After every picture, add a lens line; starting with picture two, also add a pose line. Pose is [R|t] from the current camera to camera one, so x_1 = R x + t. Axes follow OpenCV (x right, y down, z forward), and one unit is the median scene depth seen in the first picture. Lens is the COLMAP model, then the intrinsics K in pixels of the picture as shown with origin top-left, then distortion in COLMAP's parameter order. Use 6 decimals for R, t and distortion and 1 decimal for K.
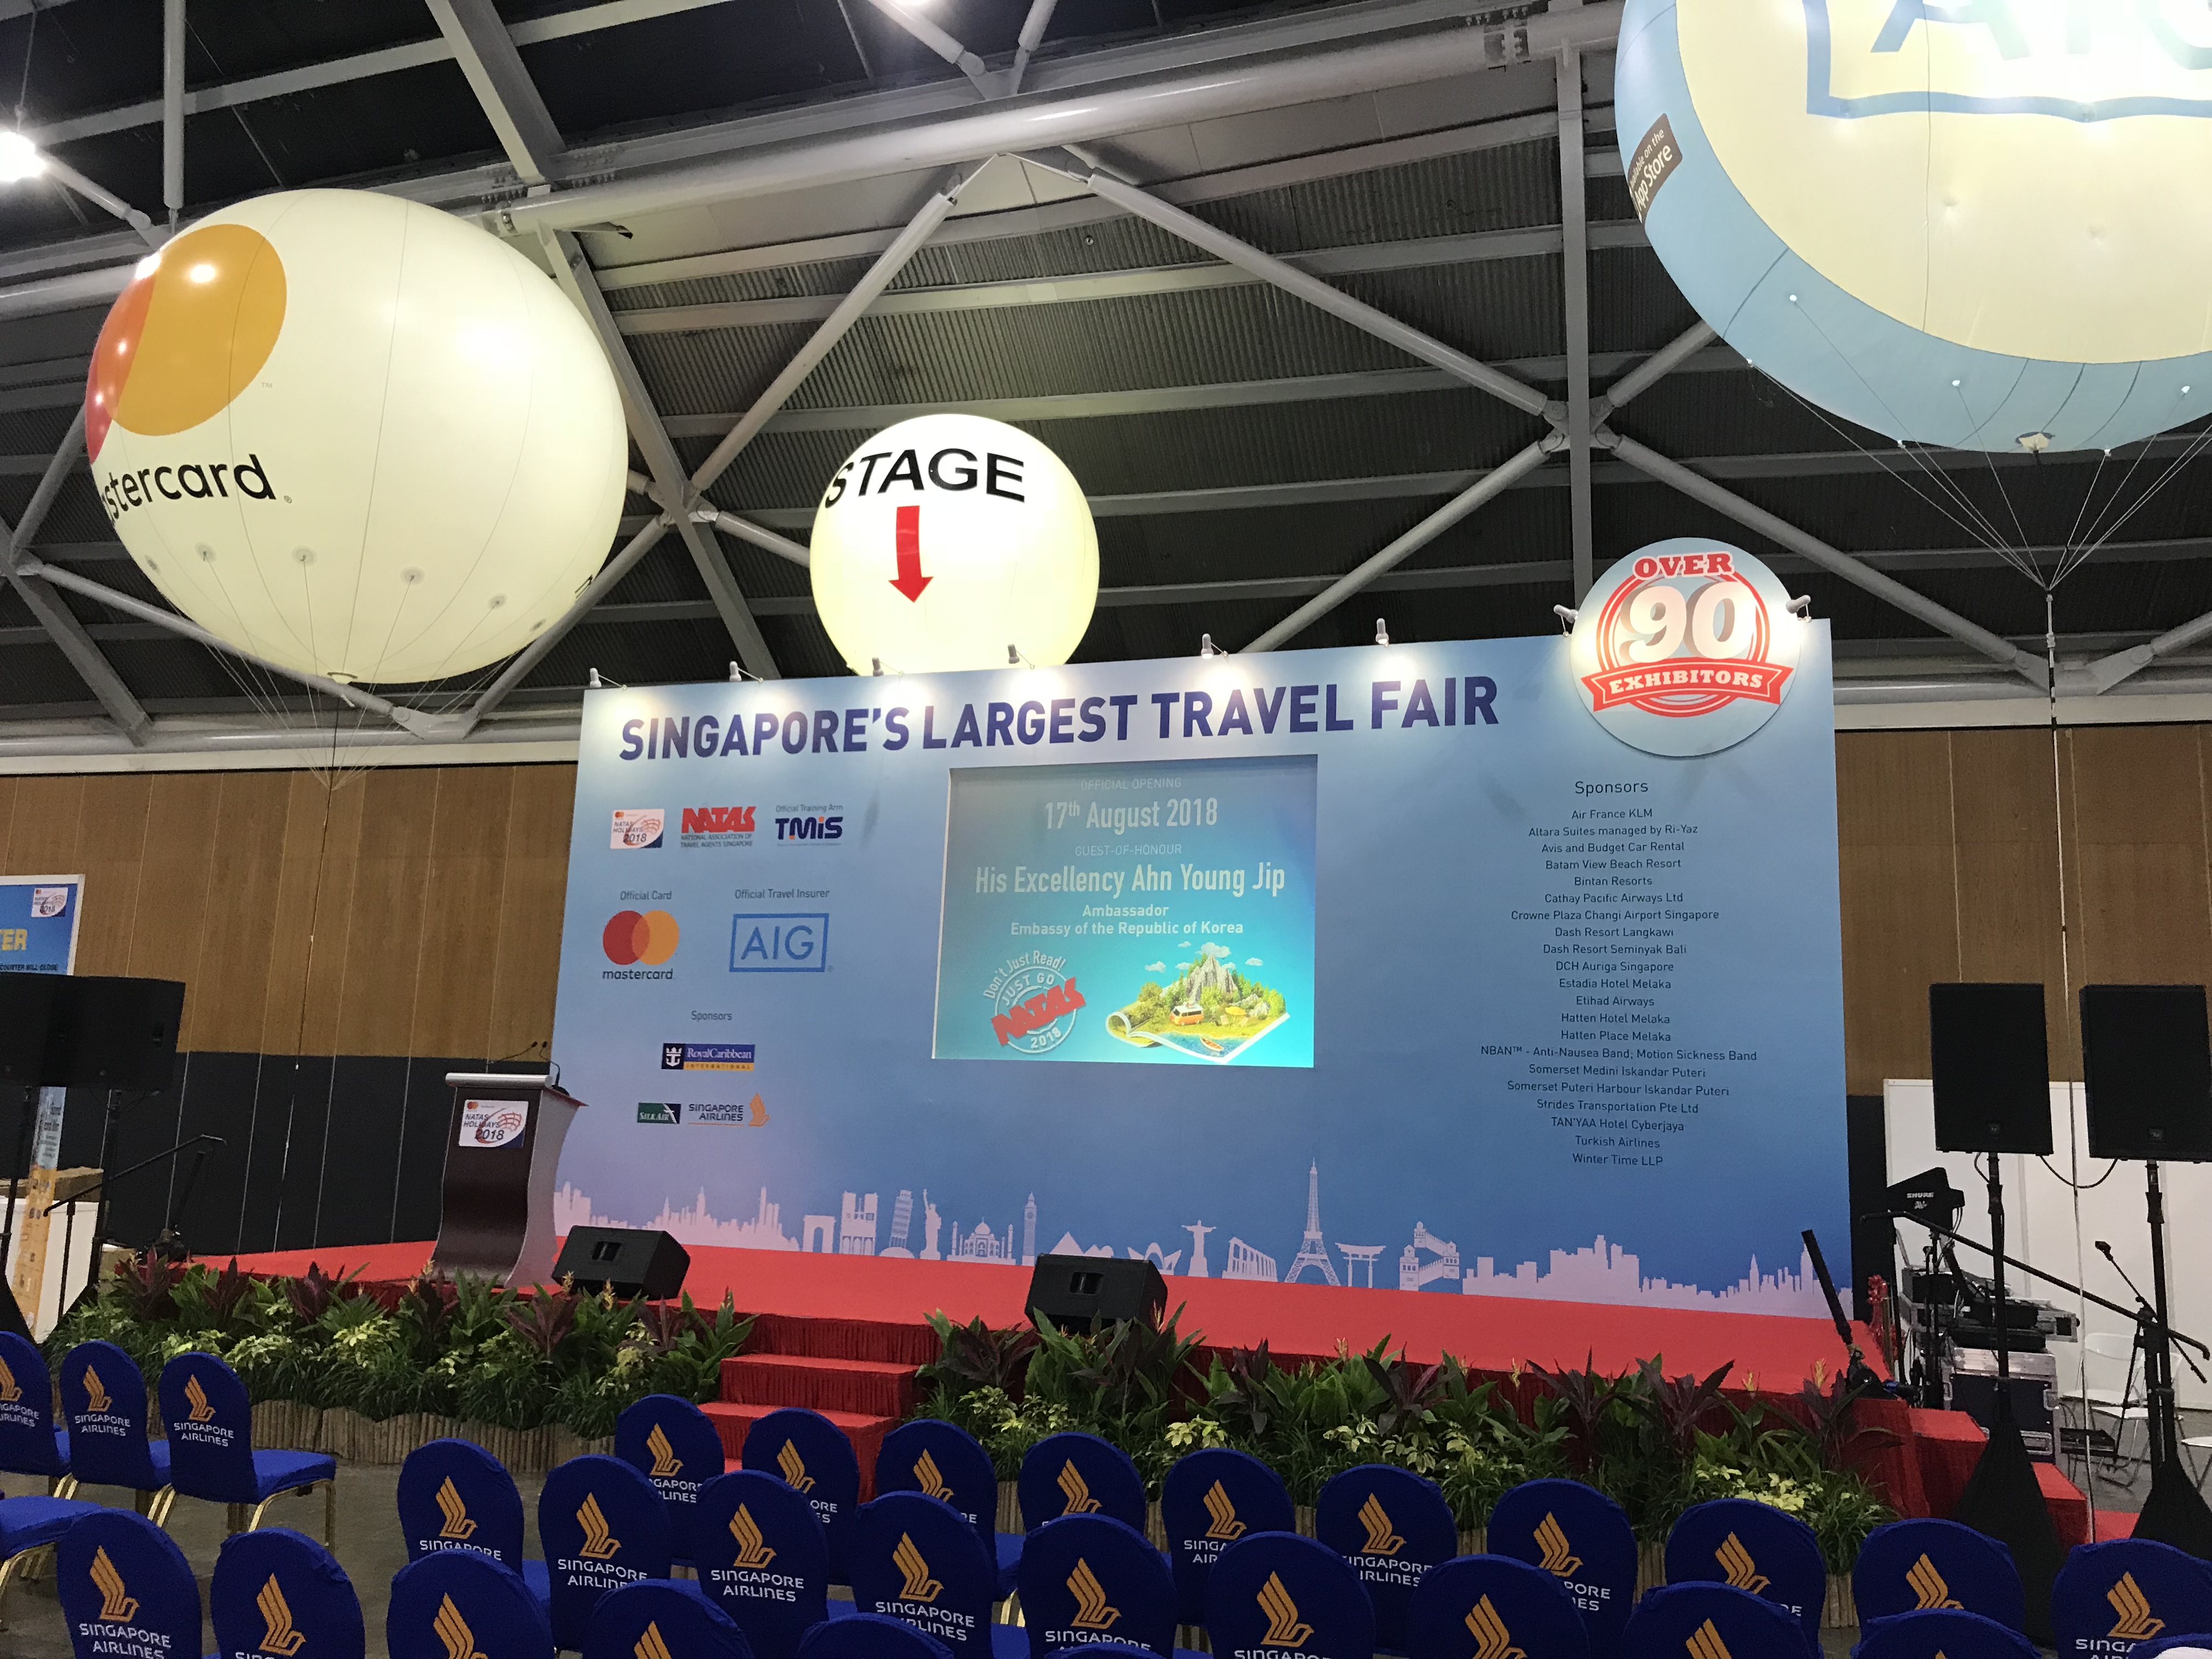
lens RADIAL K [[1796.9, 0, 1098.2], [0, 1796.9, 811.8], [0, 0, 1]] dist [0.090271, -0.210874]
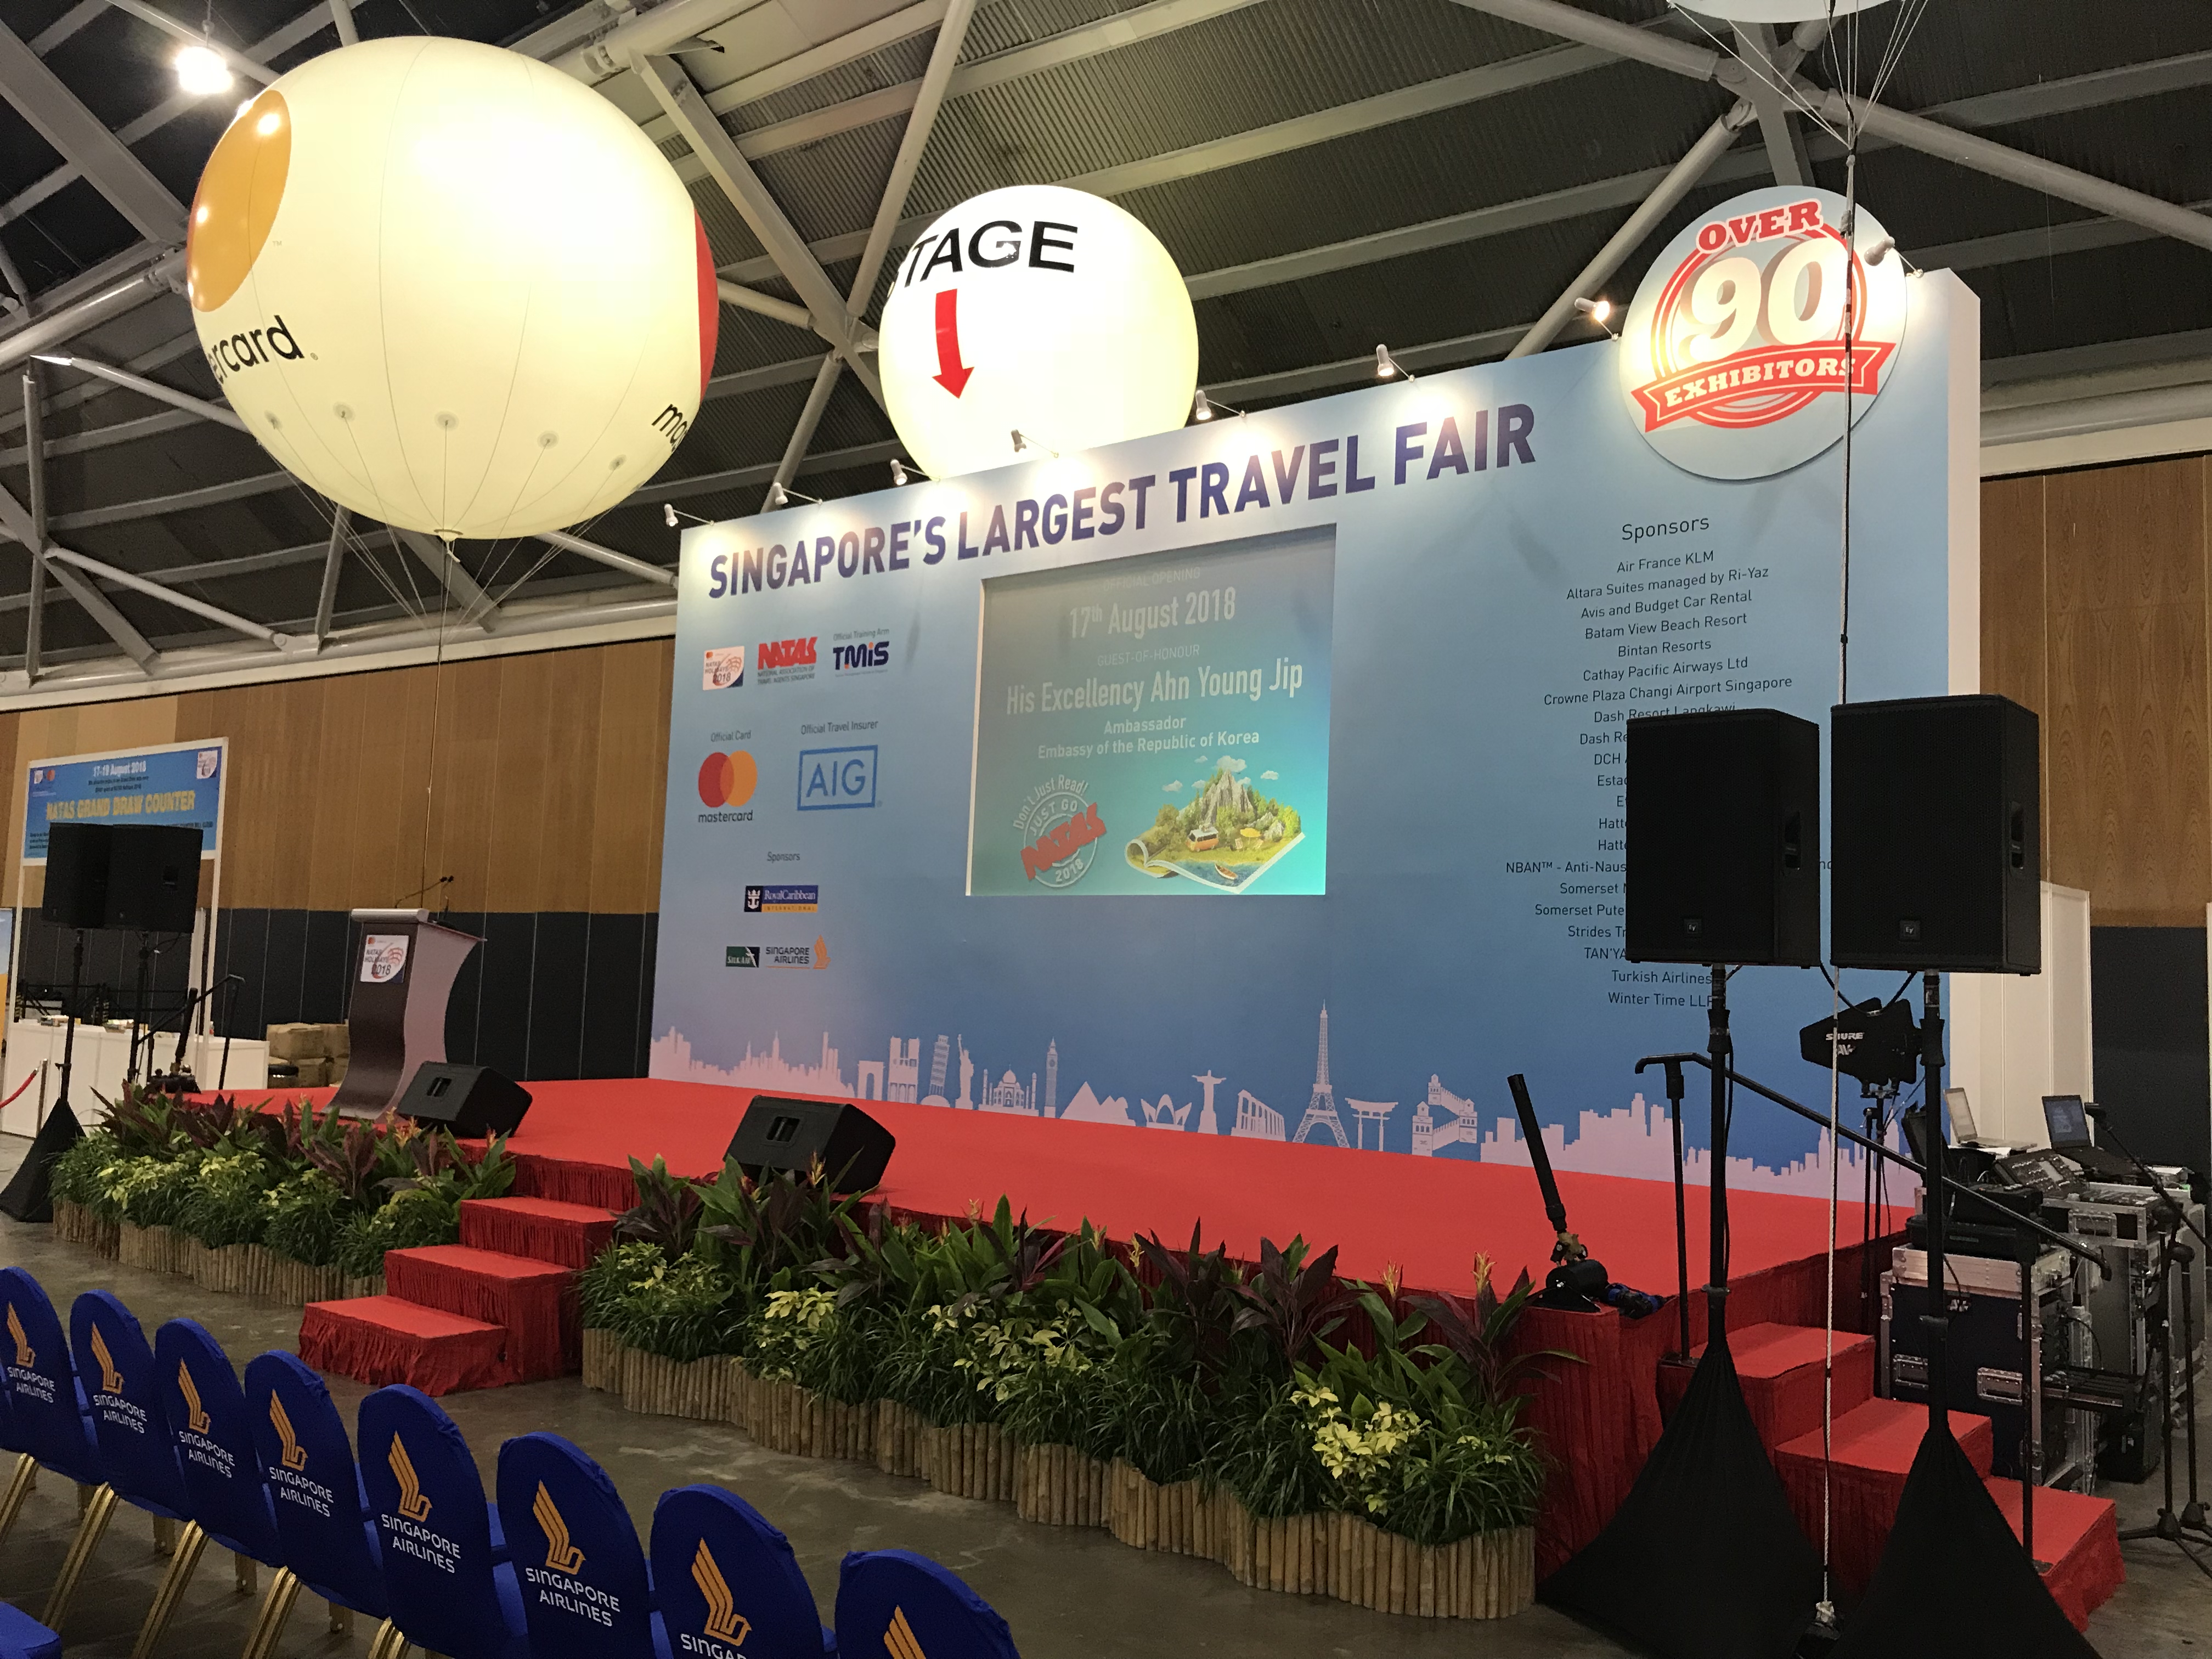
lens RADIAL K [[1796.9, 0, 1098.2], [0, 1796.9, 811.8], [0, 0, 1]] dist [0.090271, -0.210874]
pose [[0.944419, -0.032975, -0.327087, 0.266221], [0.055937, 0.996567, 0.061042, 0.041078], [0.323951, -0.075945, 0.943021, 0.153974]]
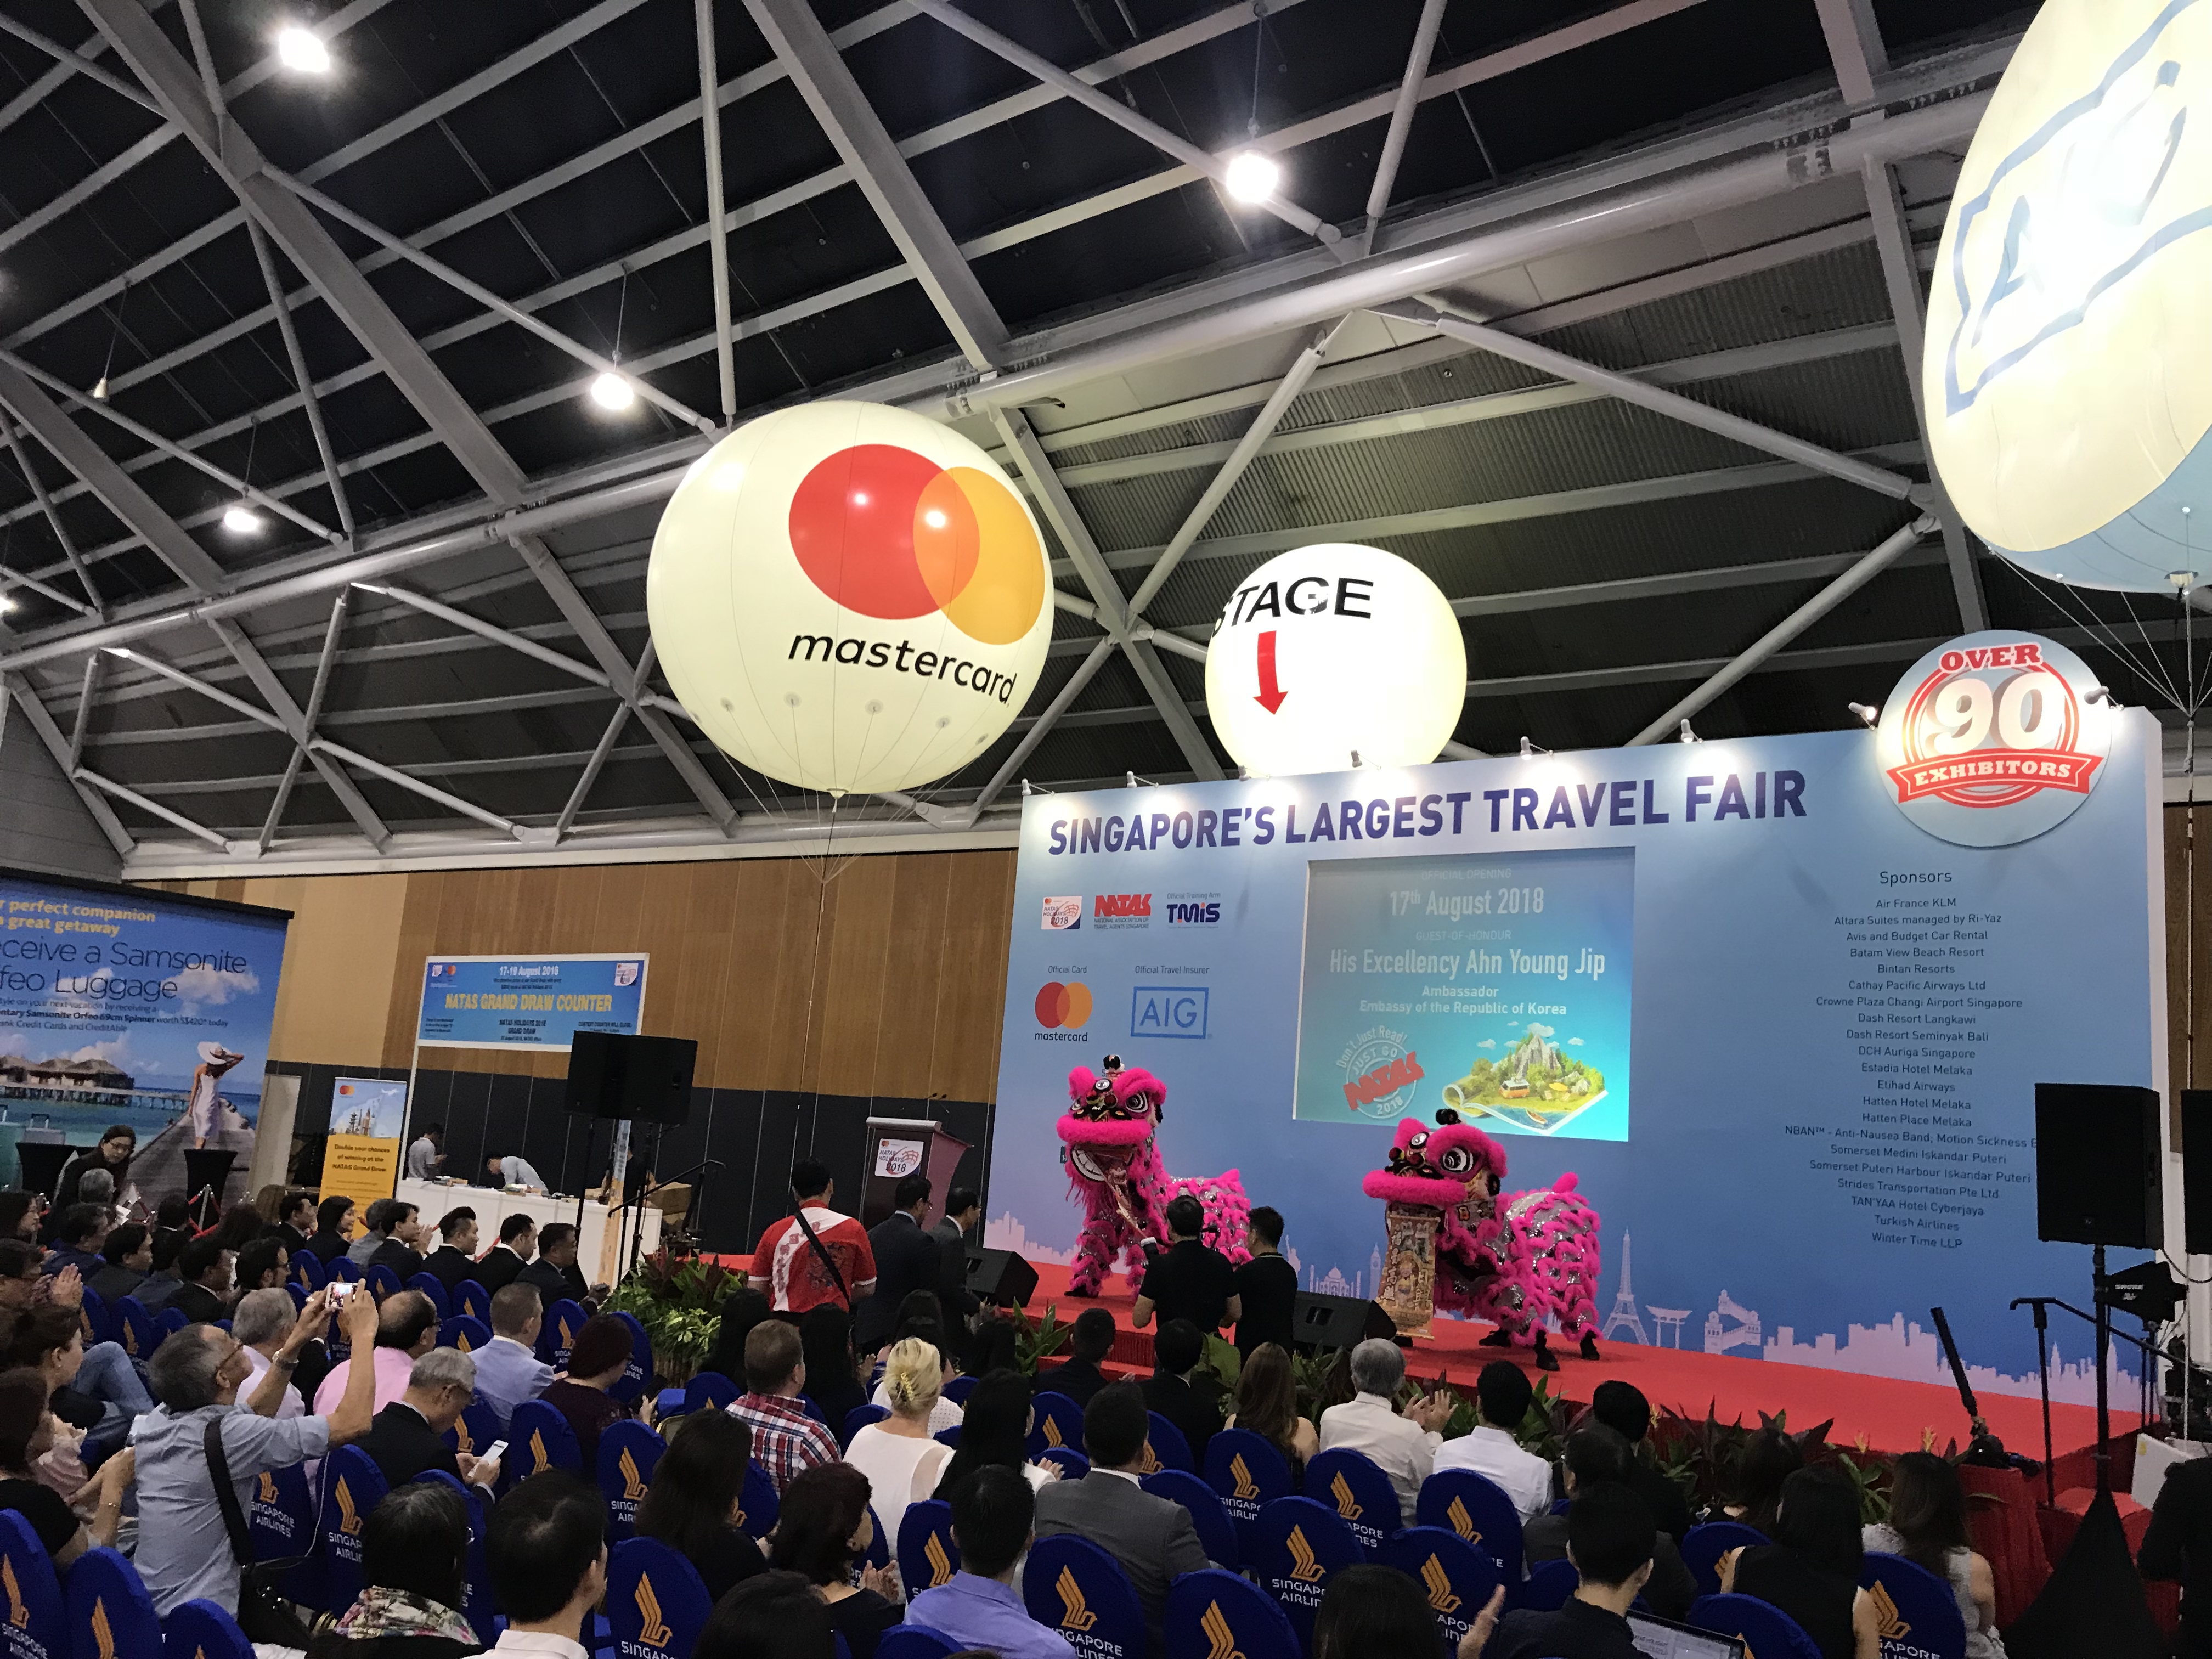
lens RADIAL K [[1787.1, 0, 1090.2], [0, 1787.1, 838.1], [0, 0, 1]] dist [0.010830, -0.014347]
pose [[0.945944, -0.017721, -0.323844, 0.148823], [0.013158, 0.999781, -0.016276, -0.022088], [0.324062, 0.011135, 0.945970, -0.099387]]
